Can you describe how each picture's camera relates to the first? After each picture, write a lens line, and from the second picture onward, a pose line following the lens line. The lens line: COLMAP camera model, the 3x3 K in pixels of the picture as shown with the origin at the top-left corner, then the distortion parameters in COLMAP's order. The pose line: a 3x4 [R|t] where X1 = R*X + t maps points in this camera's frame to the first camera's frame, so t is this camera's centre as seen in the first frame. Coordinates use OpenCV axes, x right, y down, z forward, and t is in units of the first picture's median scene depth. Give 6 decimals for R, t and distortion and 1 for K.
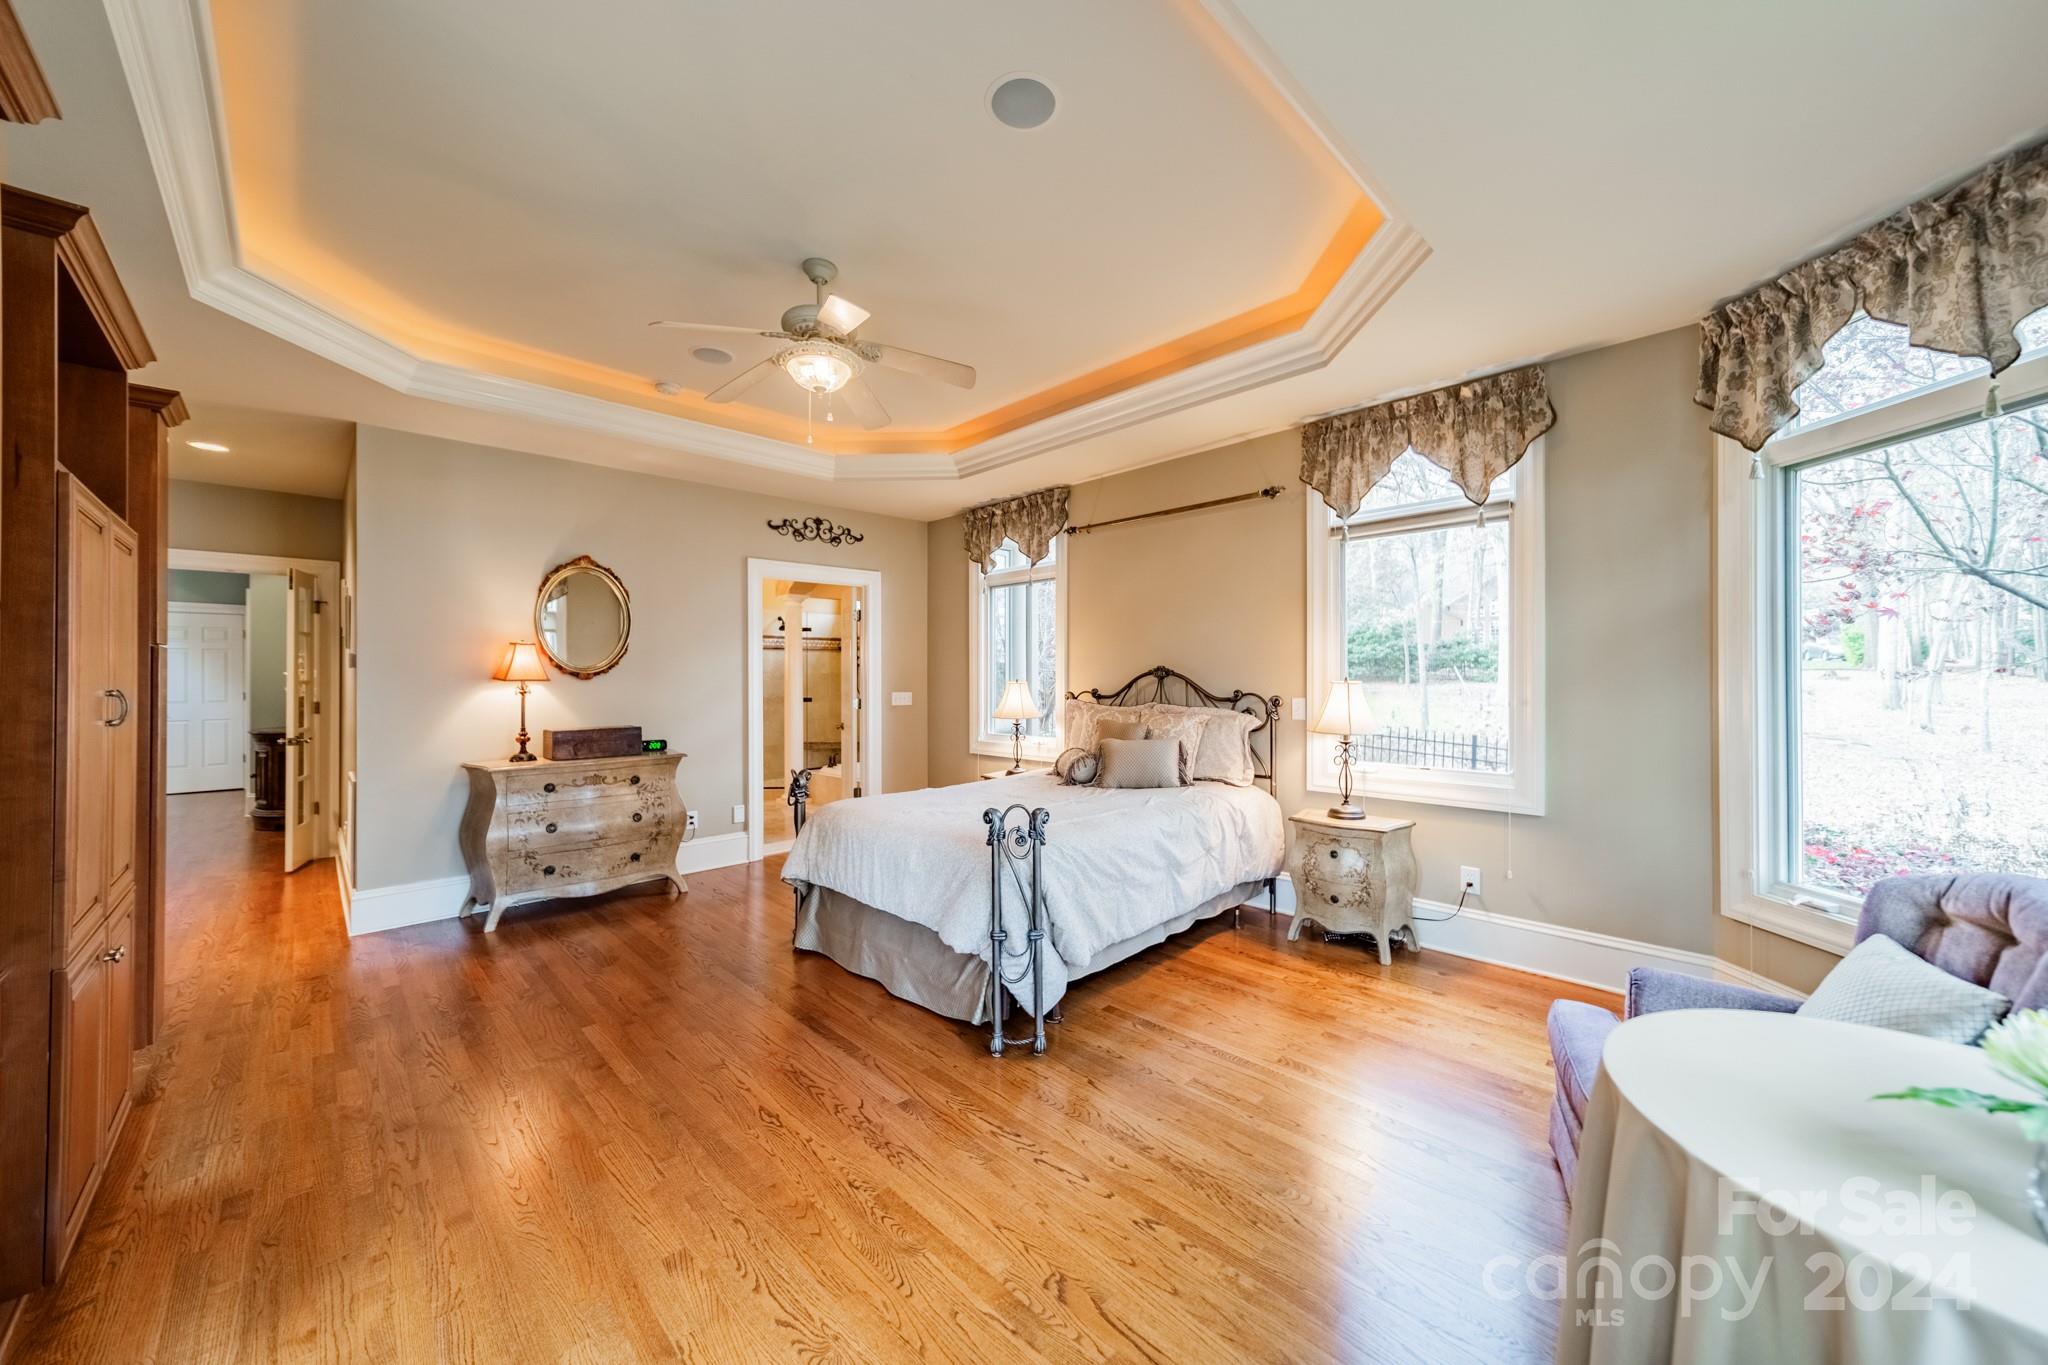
lens RADIAL K [[732.4, 0, 1029.6], [0, 732.4, 678.3], [0, 0, 1]] dist [0.001096, 0.000069]
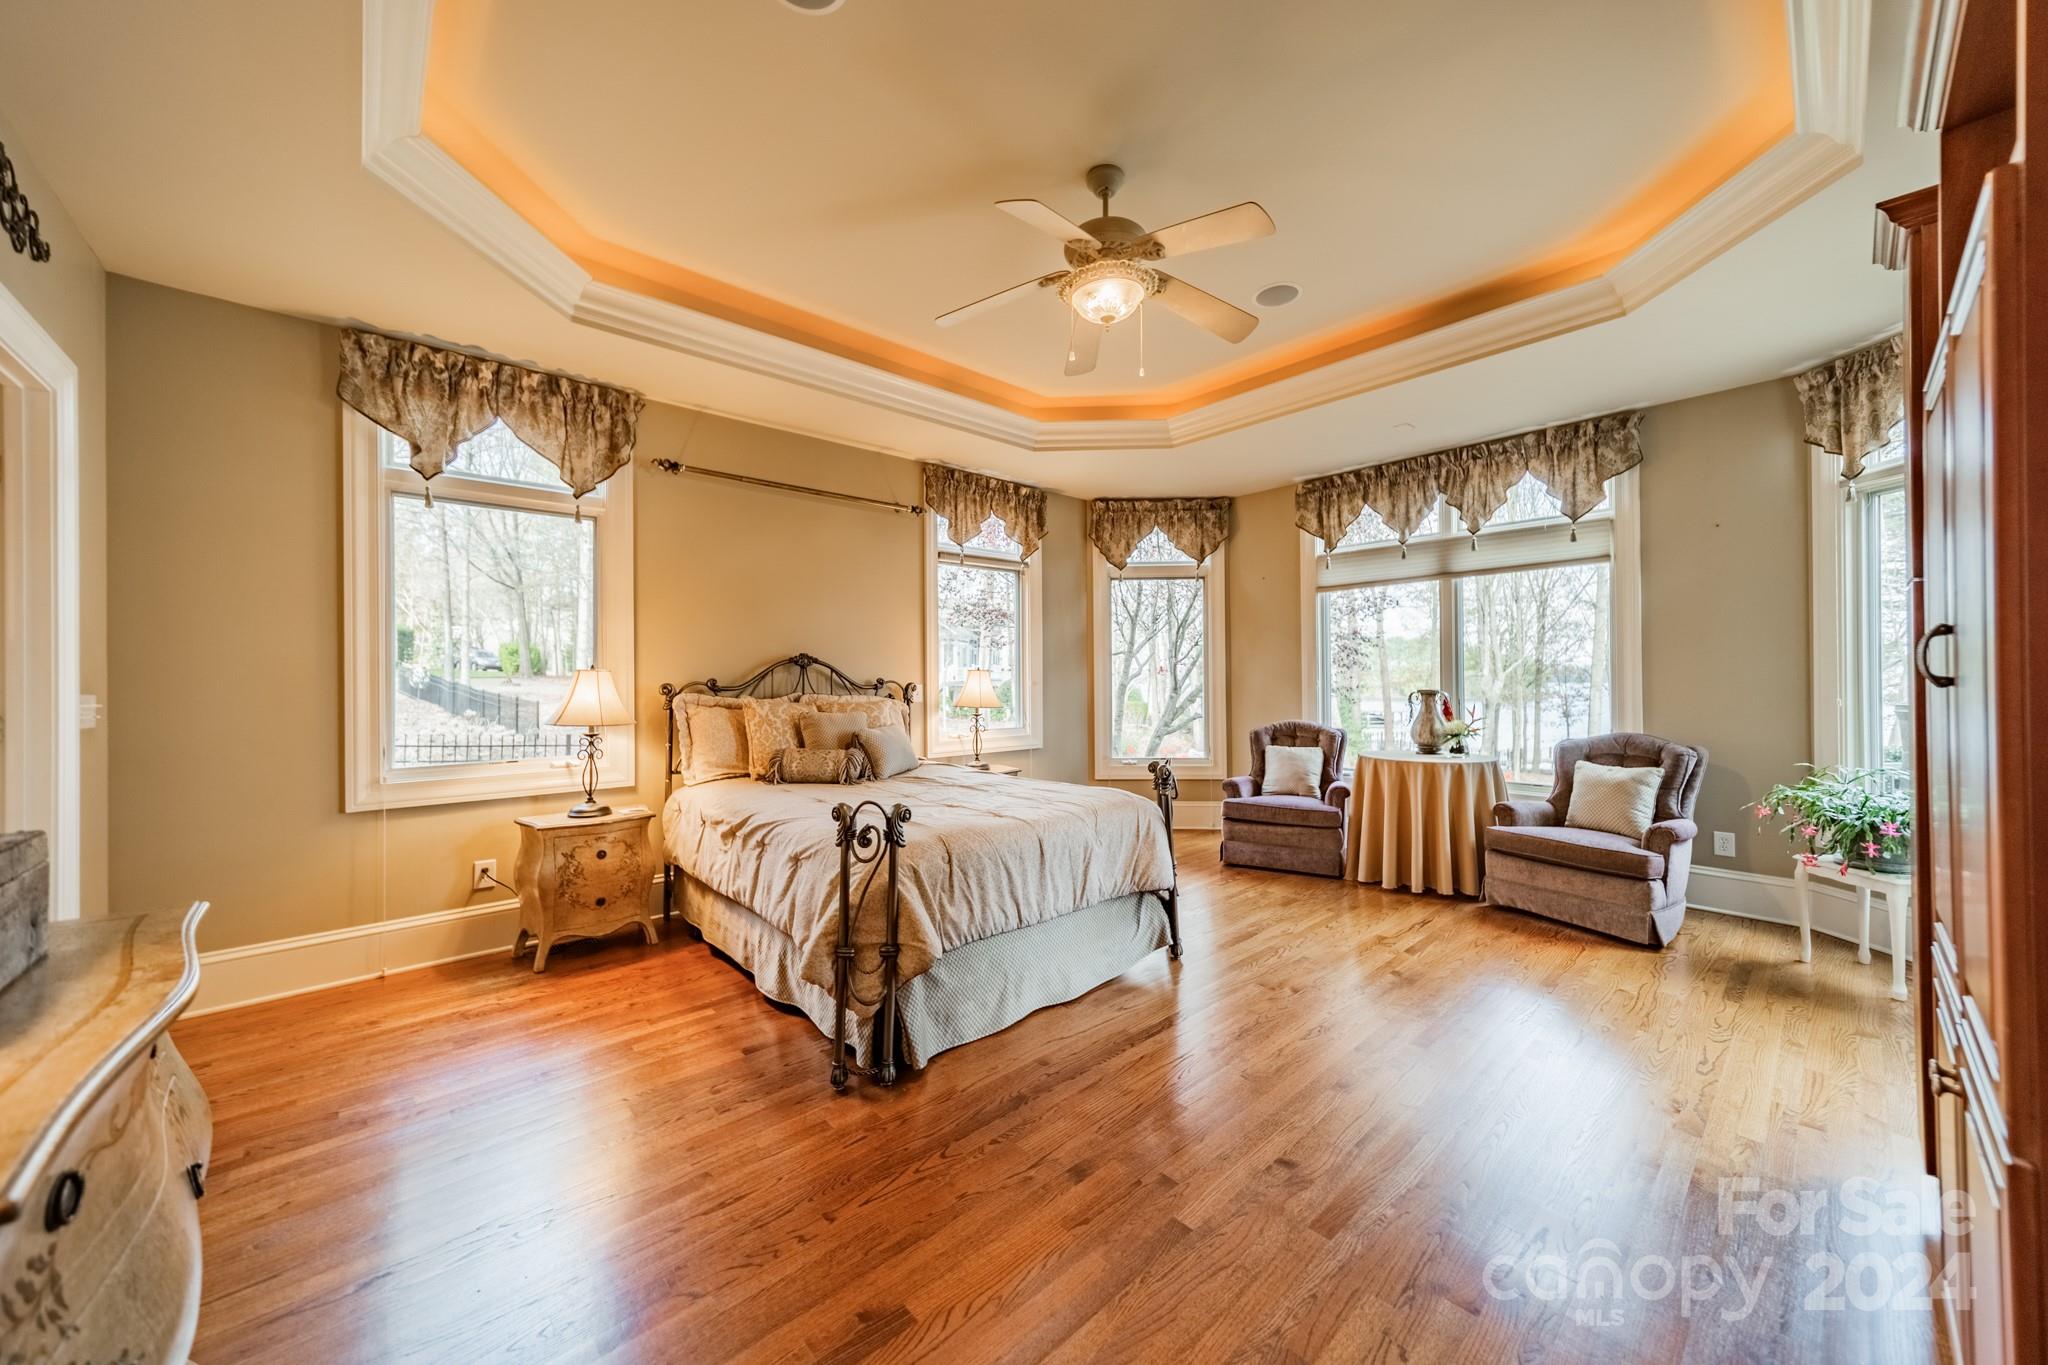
lens RADIAL K [[732.4, 0, 1029.6], [0, 732.4, 678.3], [0, 0, 1]] dist [0.001096, 0.000069]
pose [[0.037479, 0.004556, 0.999287, -0.821141], [0.006108, 0.999970, -0.004788, 0.023722], [-0.999279, 0.006283, 0.037450, 0.754481]]
